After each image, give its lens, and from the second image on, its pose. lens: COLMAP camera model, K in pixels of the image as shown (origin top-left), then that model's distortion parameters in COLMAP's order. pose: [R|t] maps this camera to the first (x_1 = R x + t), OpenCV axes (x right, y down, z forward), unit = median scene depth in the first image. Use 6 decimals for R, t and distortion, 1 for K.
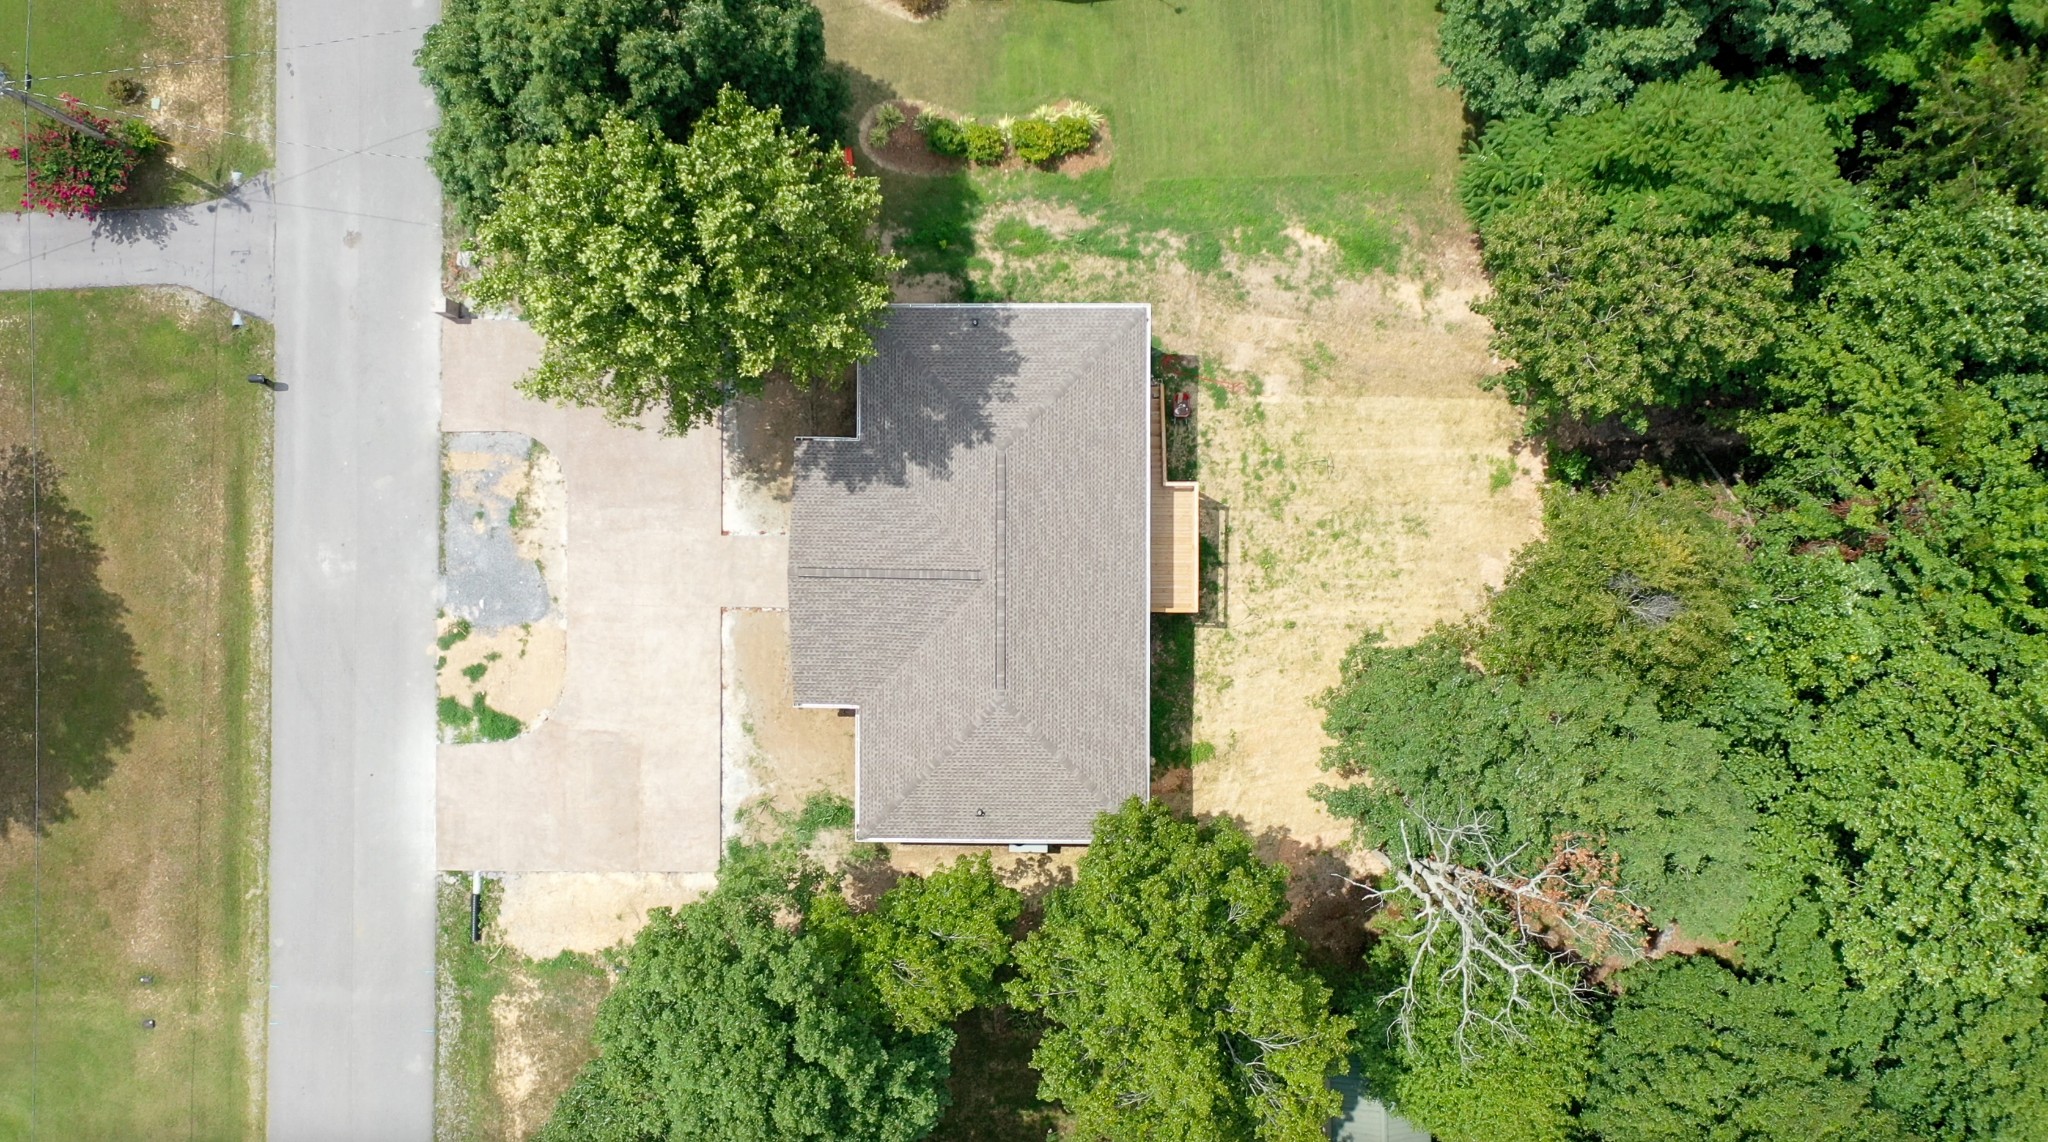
lens RADIAL K [[1698.9, 0, 1020.1], [0, 1698.9, 559.9], [0, 0, 1]] dist [0.018271, 0.009005]
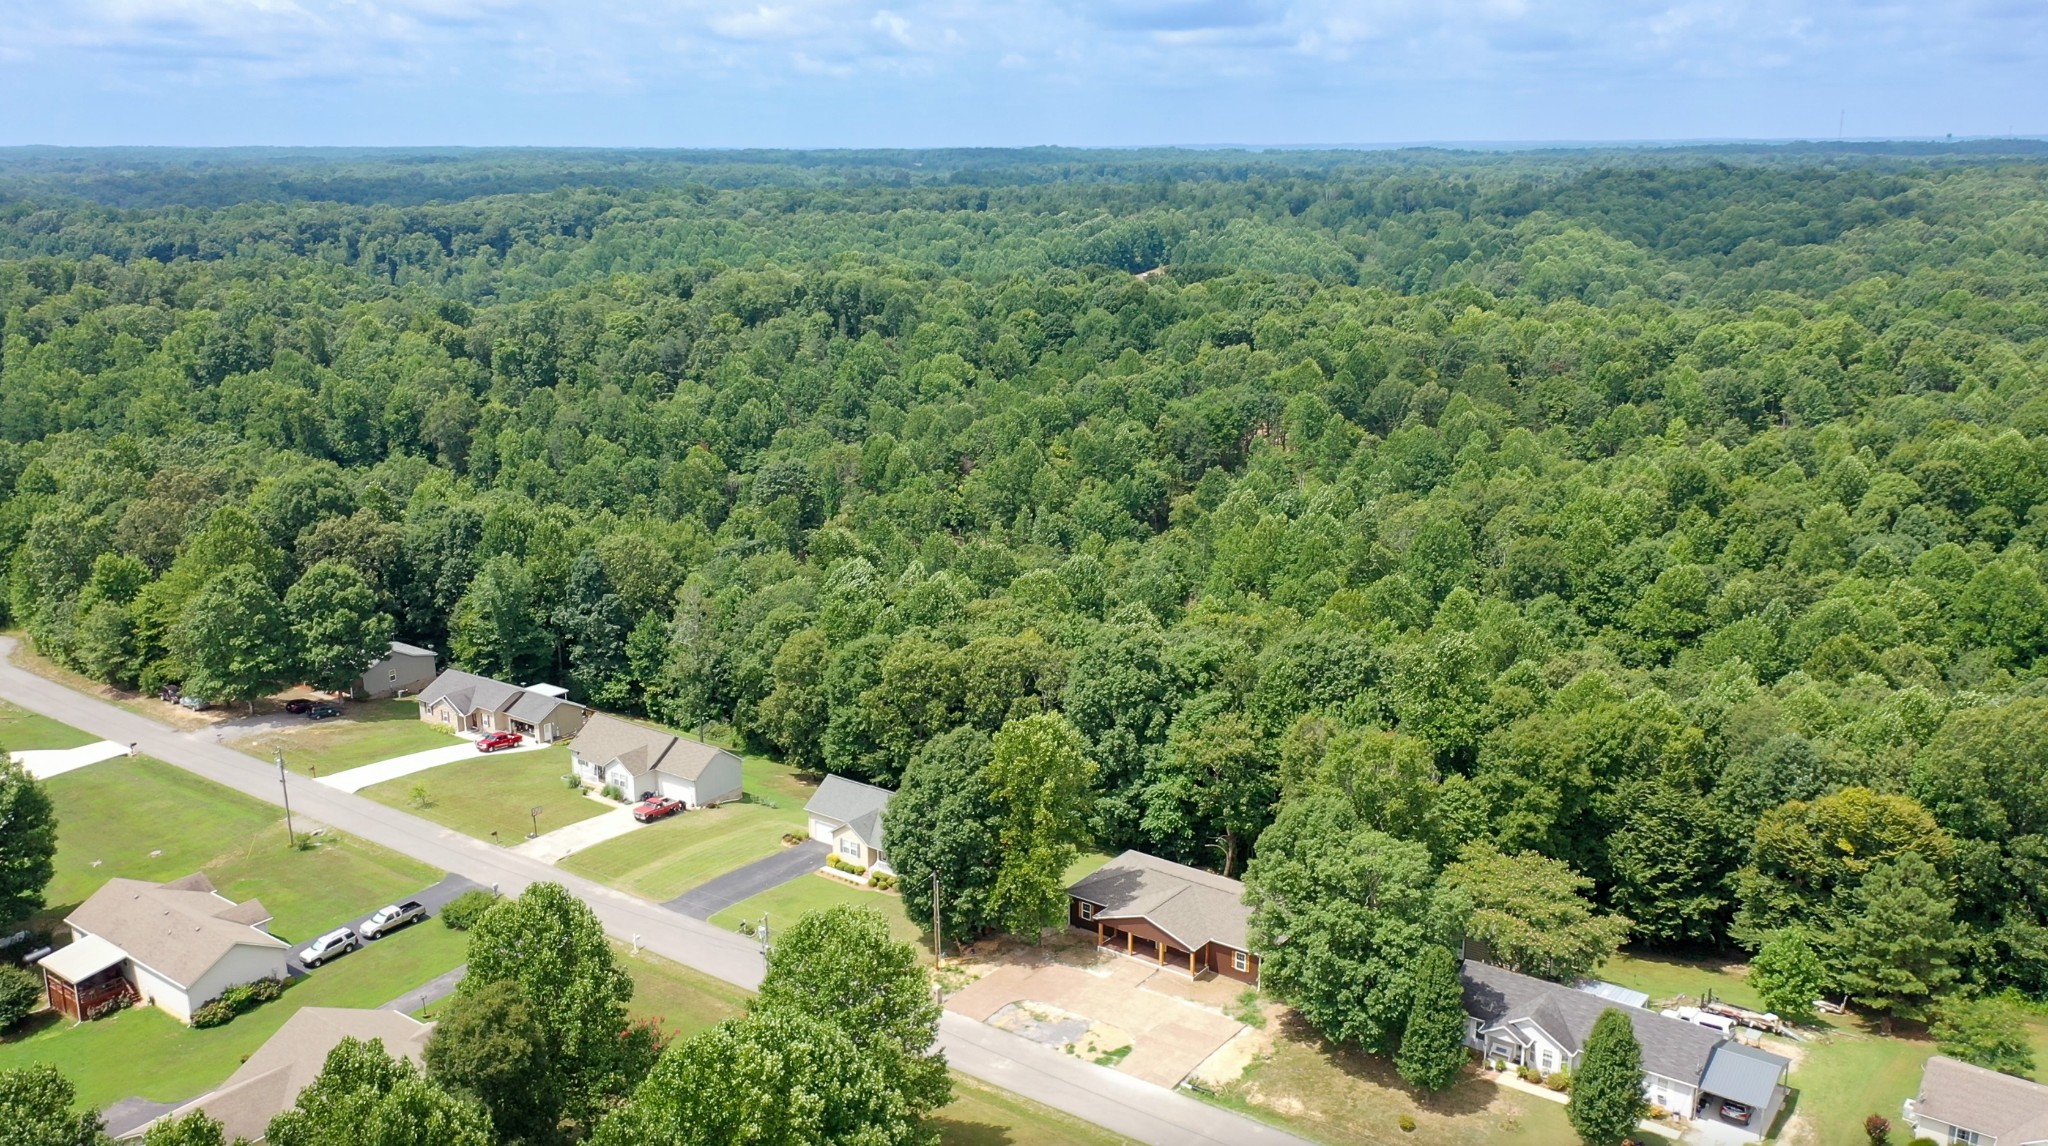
lens RADIAL K [[1681.0, 0, 1006.5], [0, 1681.0, 572.8], [0, 0, 1]] dist [0.041190, -0.011801]
pose [[0.603391, -0.173811, 0.778273, -1.764518], [0.797290, 0.150796, -0.584457, 1.019085], [-0.015776, 0.973165, 0.229567, 0.041817]]
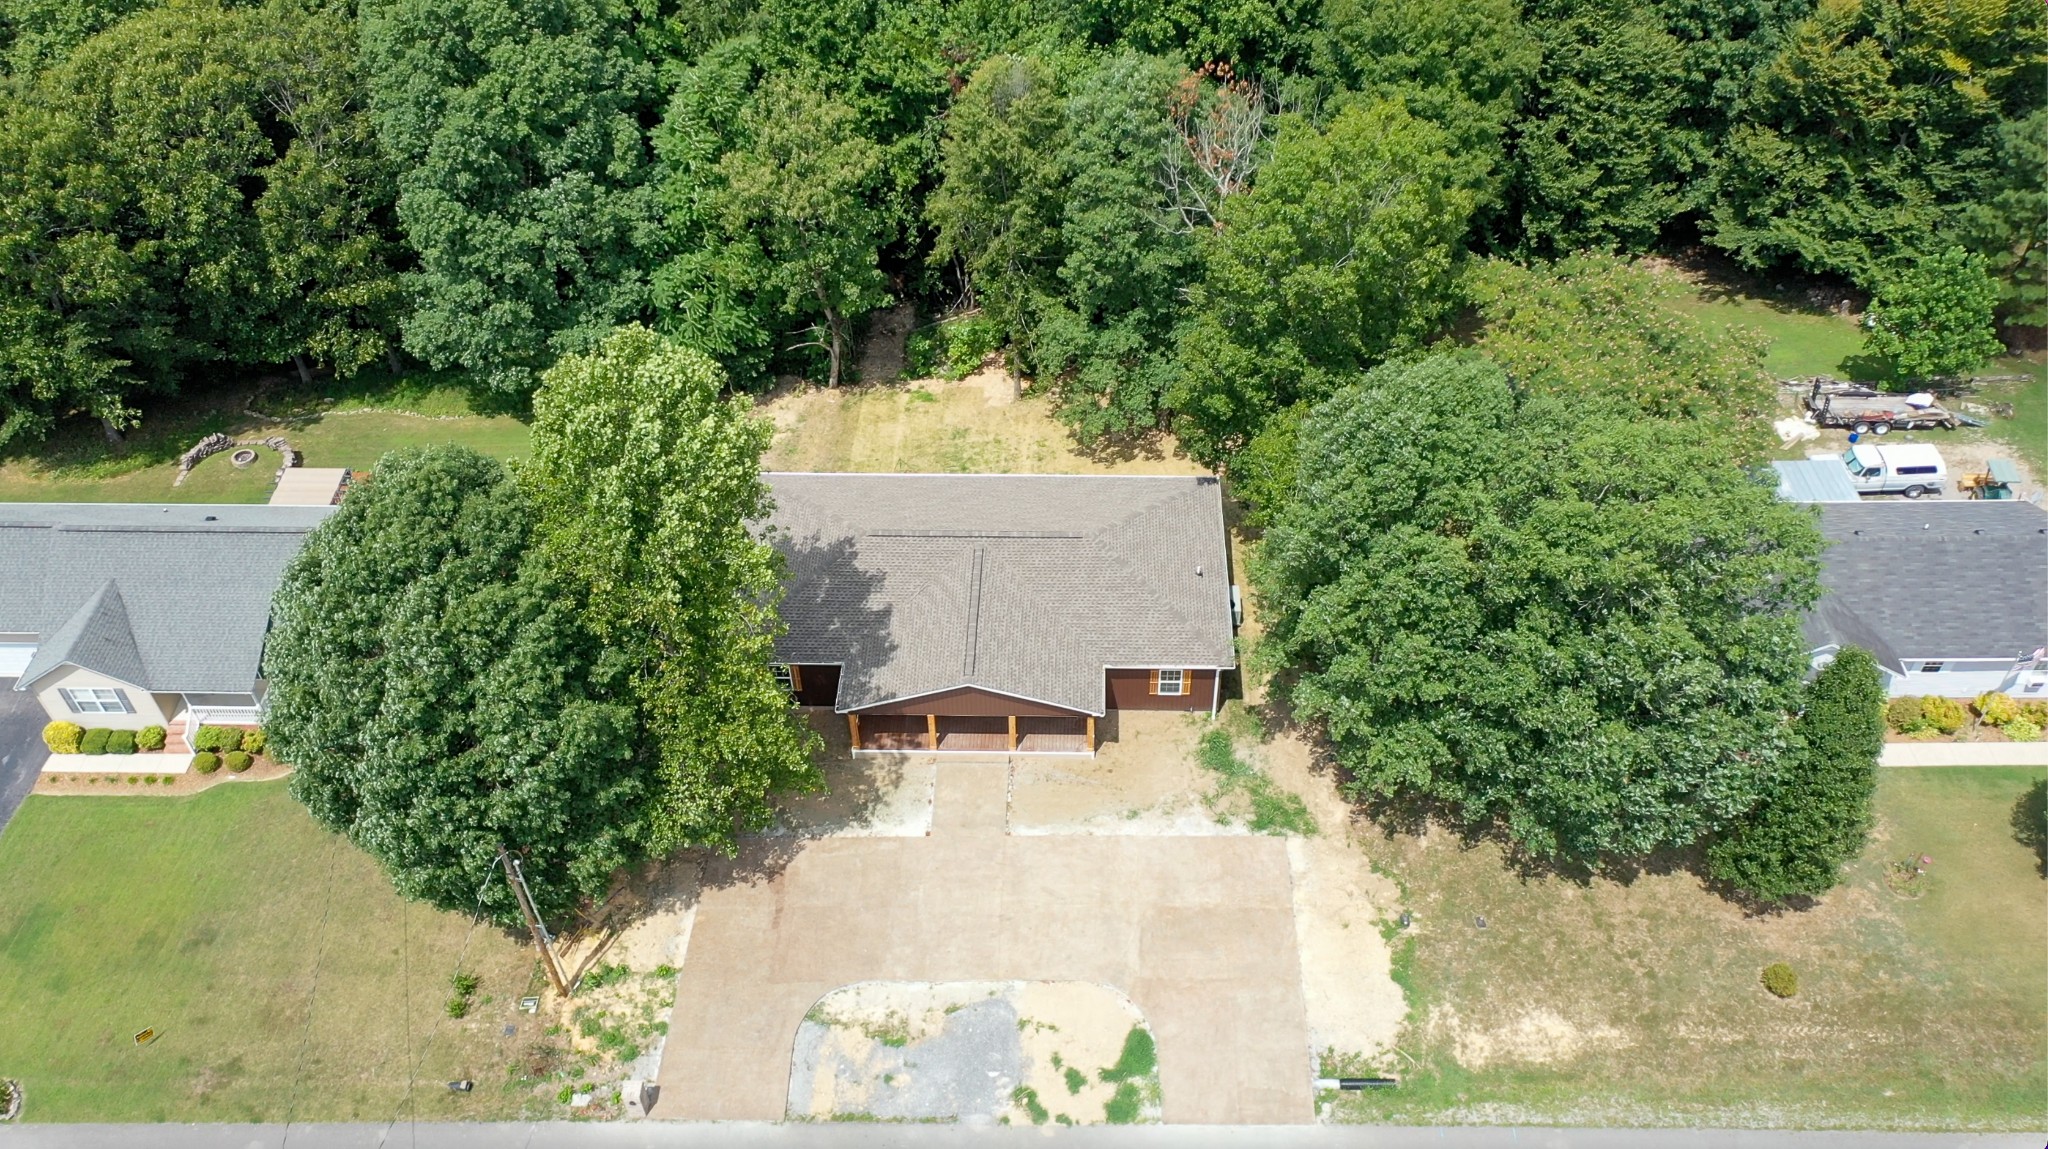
lens RADIAL K [[1688.8, 0, 1021.4], [0, 1688.8, 562.8], [0, 0, 1]] dist [0.021935, 0.002924]
pose [[0.023048, -0.685684, 0.727534, -0.752232], [0.999696, 0.009462, -0.022752, 0.056188], [0.008716, 0.727838, 0.685694, 0.241619]]
